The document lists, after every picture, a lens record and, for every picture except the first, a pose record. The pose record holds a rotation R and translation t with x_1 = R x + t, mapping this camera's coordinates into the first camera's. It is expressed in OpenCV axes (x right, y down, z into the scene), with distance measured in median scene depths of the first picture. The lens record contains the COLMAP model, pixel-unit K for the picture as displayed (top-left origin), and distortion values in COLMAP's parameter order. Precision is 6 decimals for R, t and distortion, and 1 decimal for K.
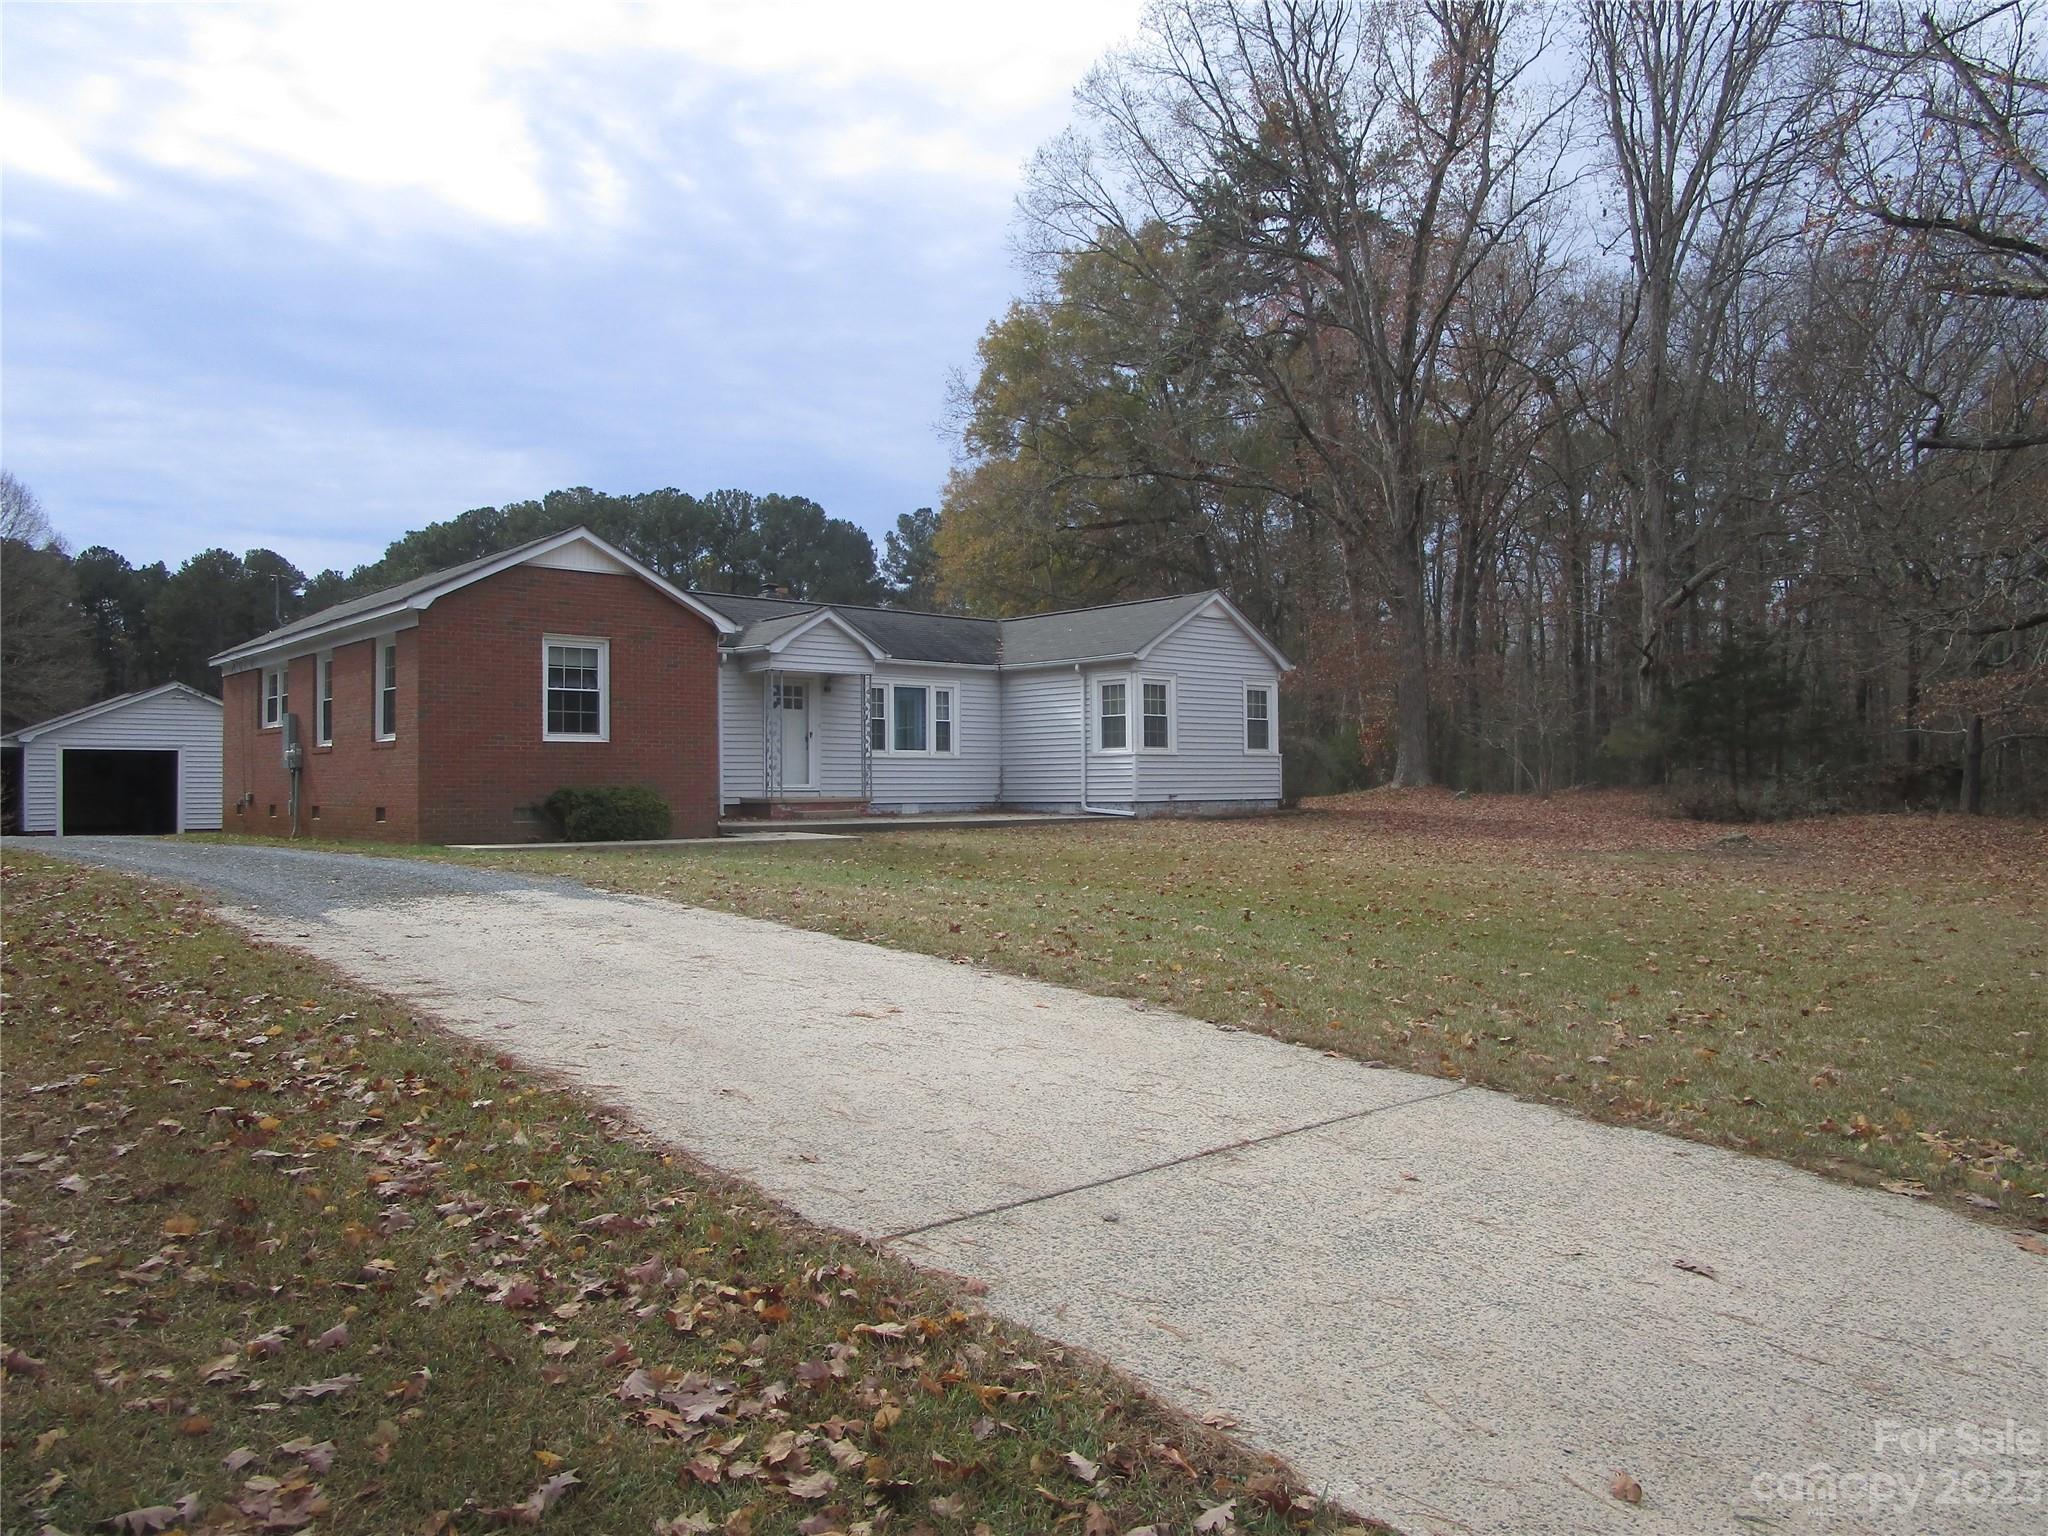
lens RADIAL K [[1449.8, 0, 1023.9], [0, 1449.8, 769.9], [0, 0, 1]] dist [-0.031619, 0.010351]
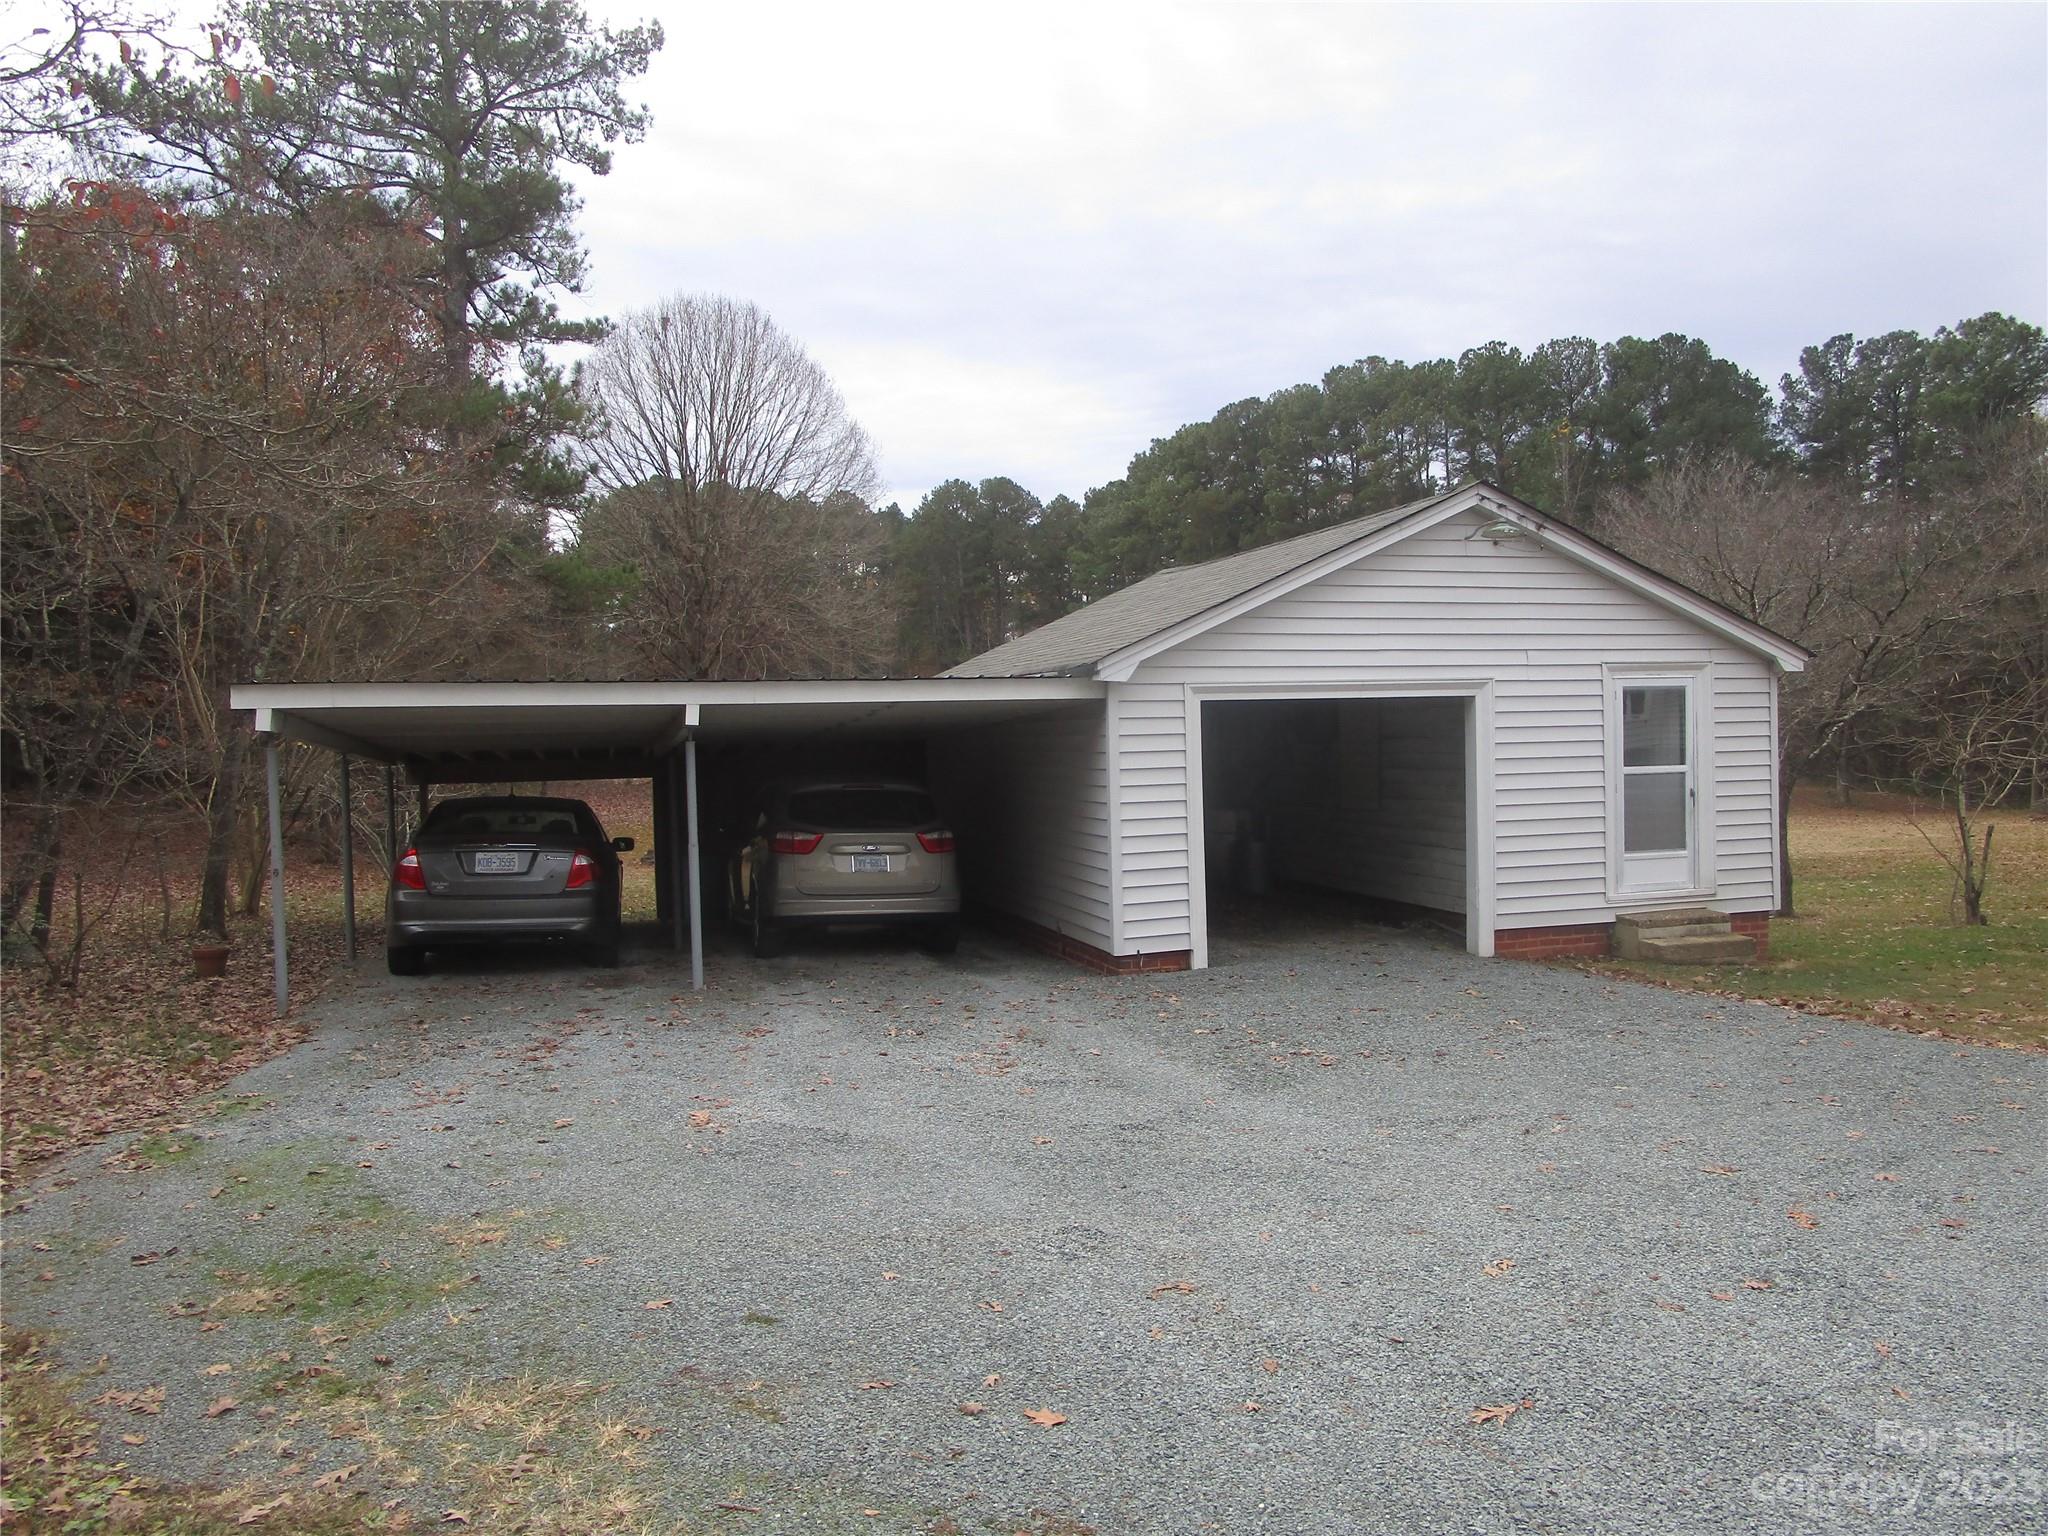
lens RADIAL K [[1449.8, 0, 1025.0], [0, 1449.8, 768.7], [0, 0, 1]] dist [-0.031619, 0.010351]
pose [[0.908585, -0.003278, -0.417688, -0.610368], [0.022631, 0.998887, 0.041391, -0.014483], [0.417087, -0.047060, 0.907647, 0.732144]]
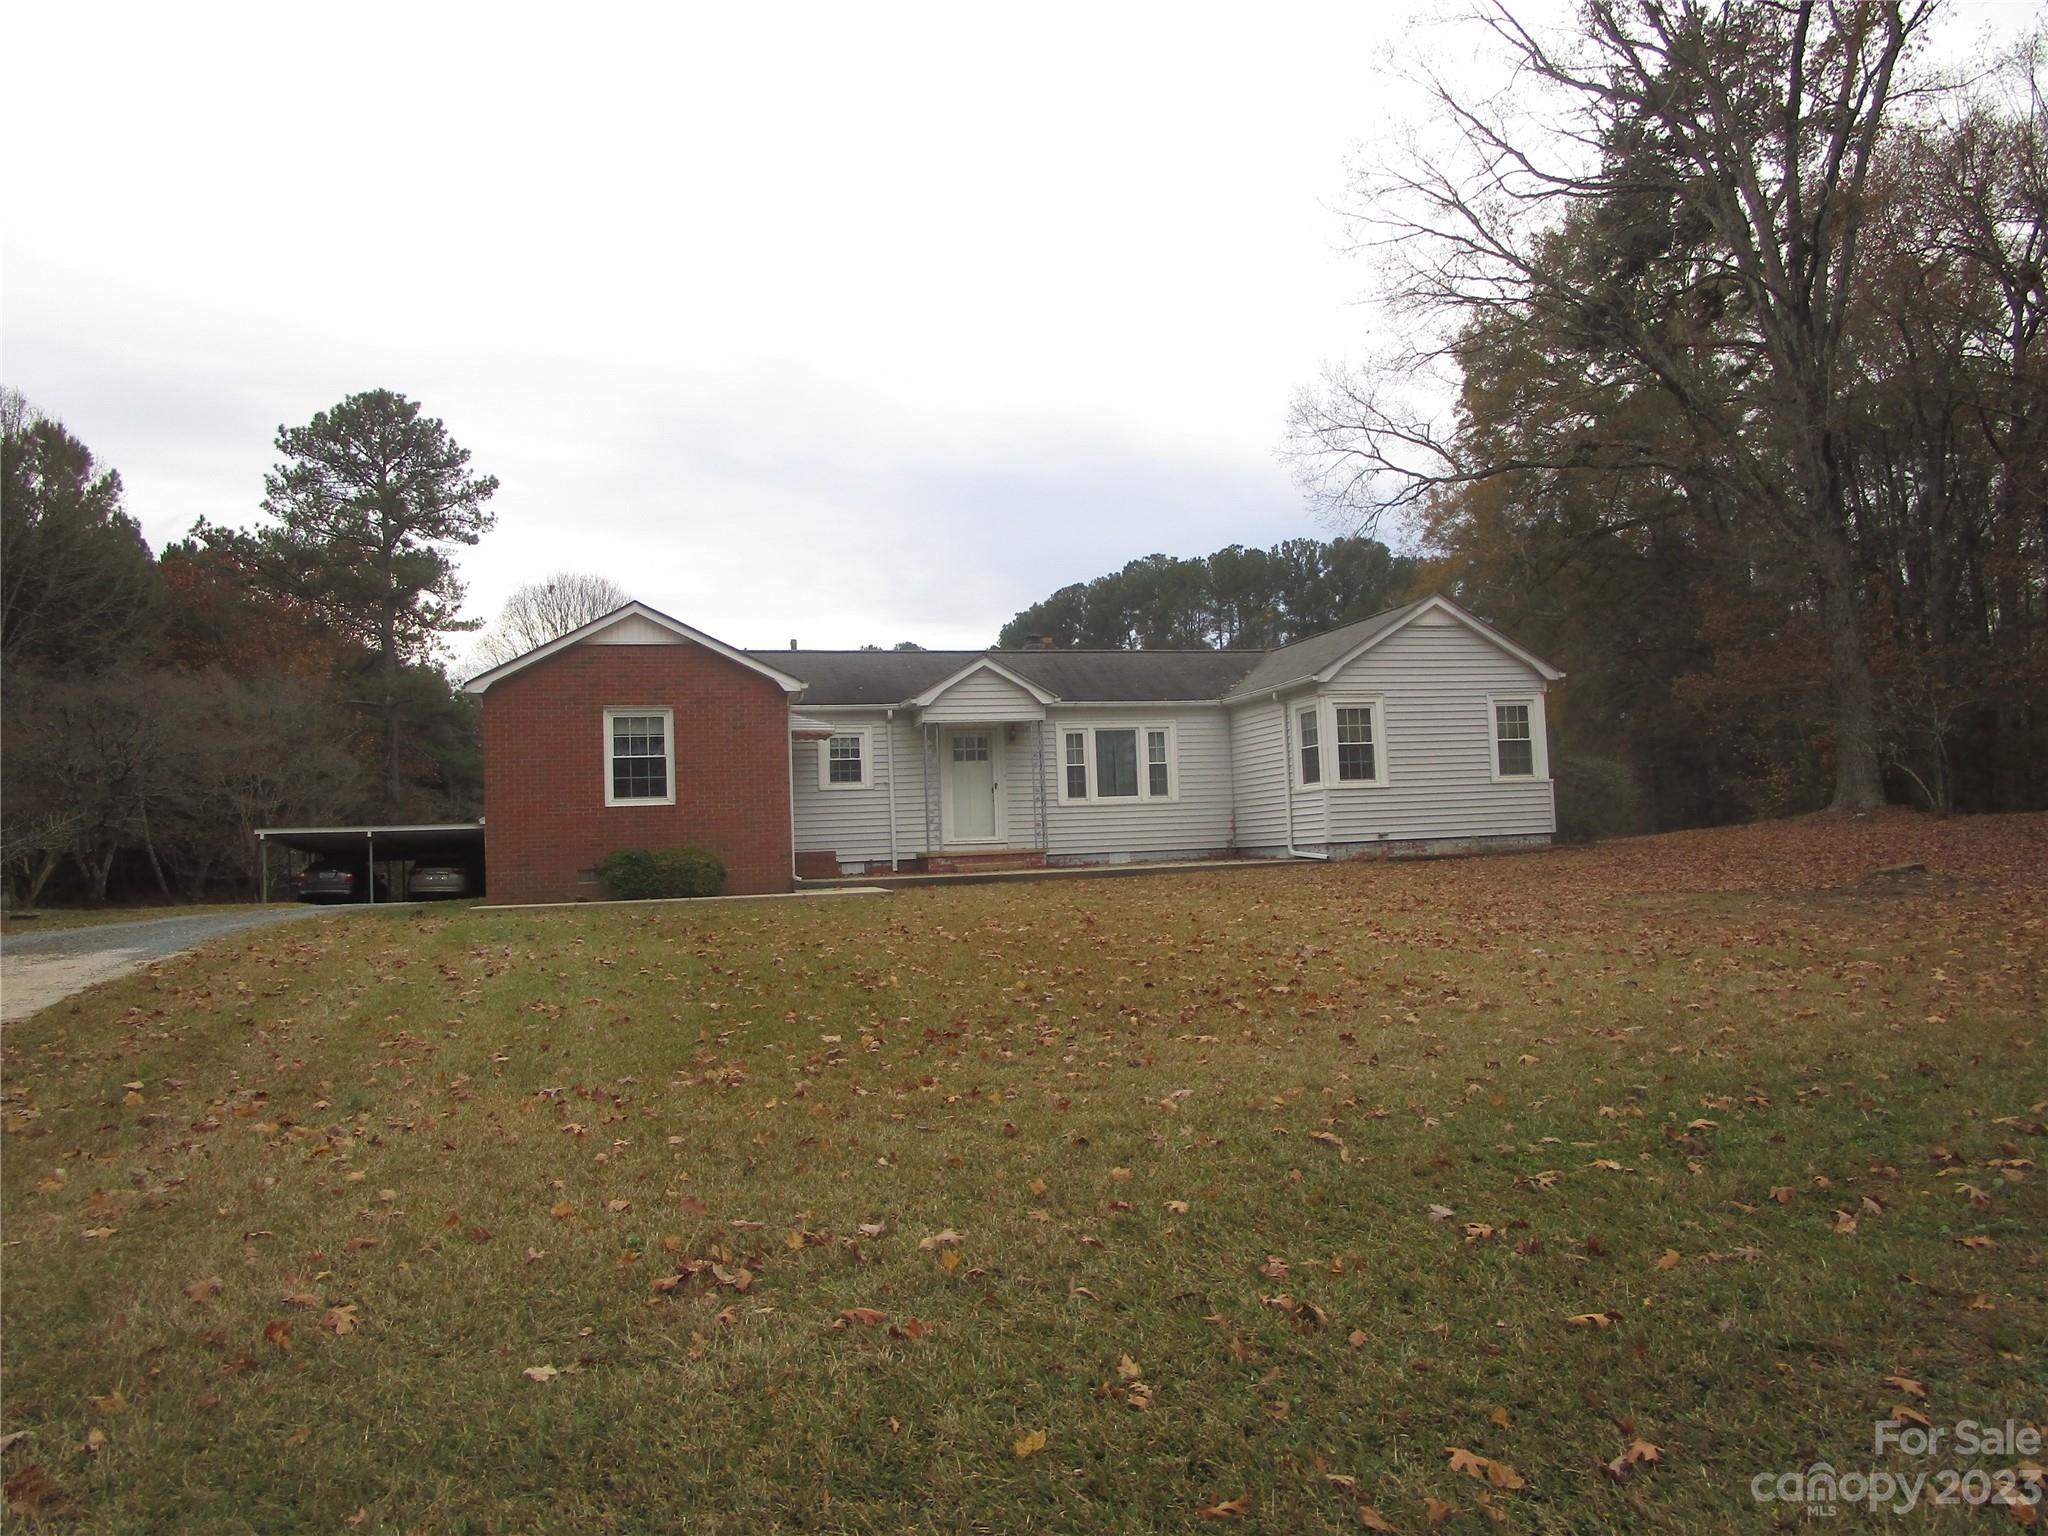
lens RADIAL K [[1449.8, 0, 1029.7], [0, 1449.8, 773.2], [0, 0, 1]] dist [-0.031619, 0.010351]
pose [[0.896014, -0.054759, -0.440636, 0.267584], [0.040277, 0.998299, -0.042159, 0.008361], [0.442195, 0.020028, 0.896695, 0.114422]]
